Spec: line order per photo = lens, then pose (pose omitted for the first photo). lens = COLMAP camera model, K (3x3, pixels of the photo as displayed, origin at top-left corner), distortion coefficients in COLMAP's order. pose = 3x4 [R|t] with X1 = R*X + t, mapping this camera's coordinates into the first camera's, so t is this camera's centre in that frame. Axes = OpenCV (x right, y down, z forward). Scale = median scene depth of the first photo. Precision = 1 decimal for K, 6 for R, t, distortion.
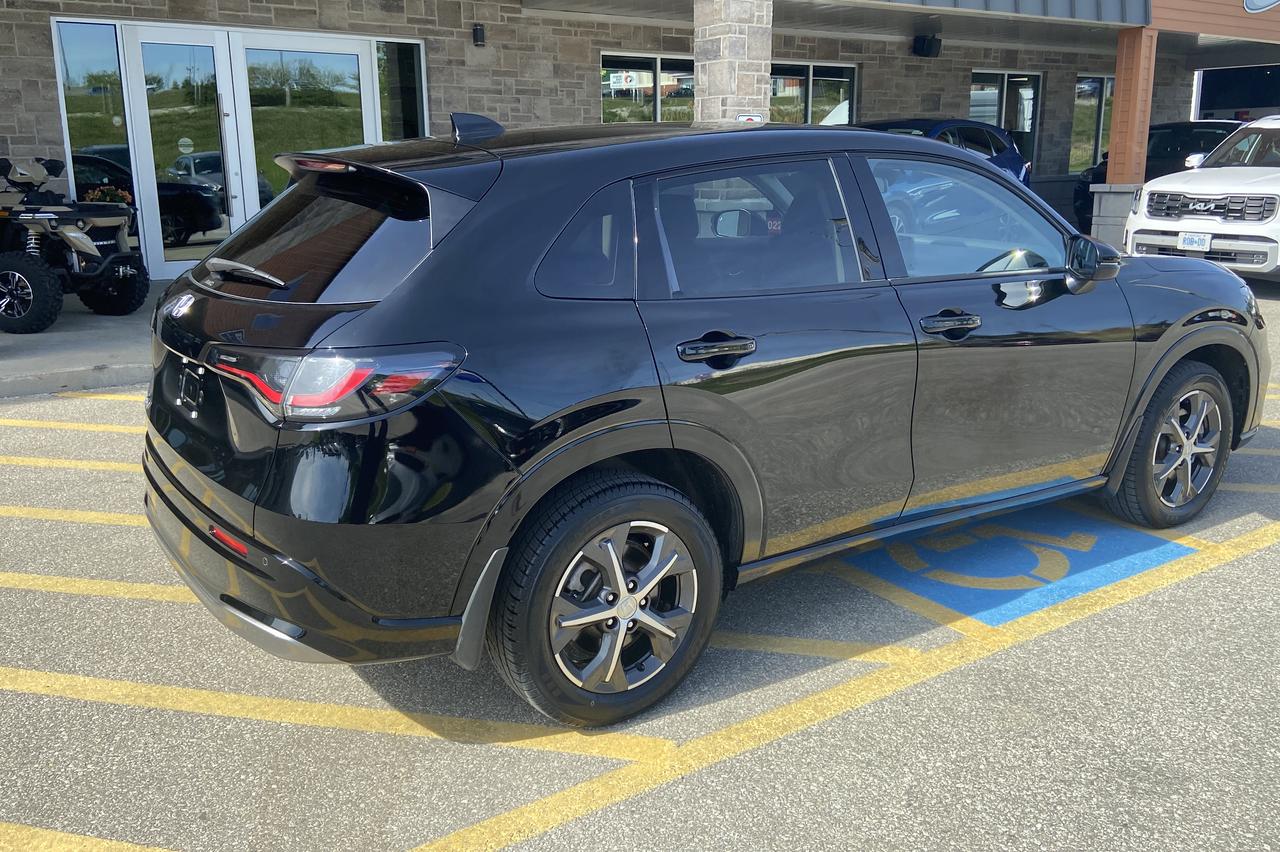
lens RADIAL K [[1093.8, 0, 641.6], [0, 1093.8, 398.4], [0, 0, 1]] dist [0.129262, -0.184845]
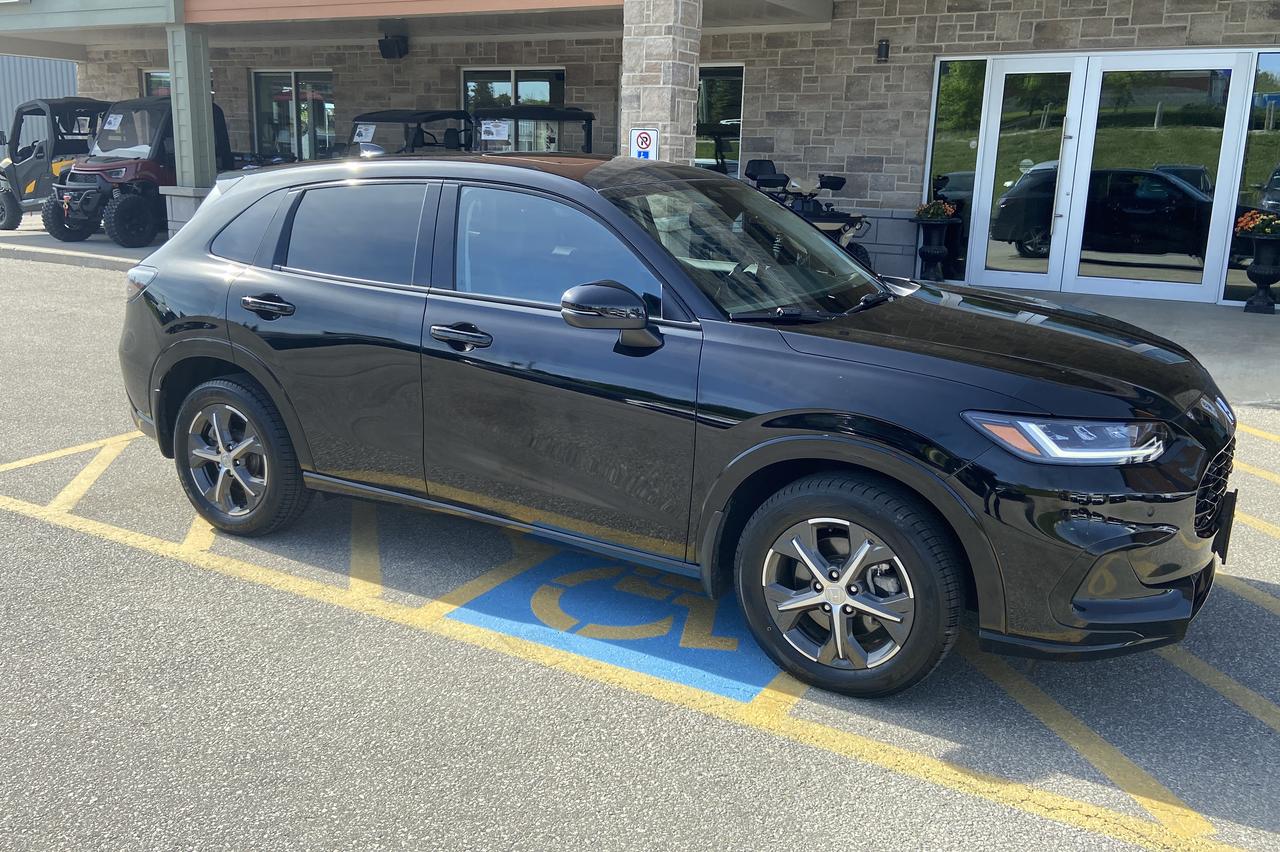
lens RADIAL K [[1093.8, 0, 641.6], [0, 1093.8, 398.4], [0, 0, 1]] dist [0.129262, -0.184845]
pose [[0.419262, 0.208564, -0.883584, 1.071899], [-0.221587, 0.967328, 0.123188, -0.145258], [0.880408, 0.144142, 0.451779, 0.533295]]
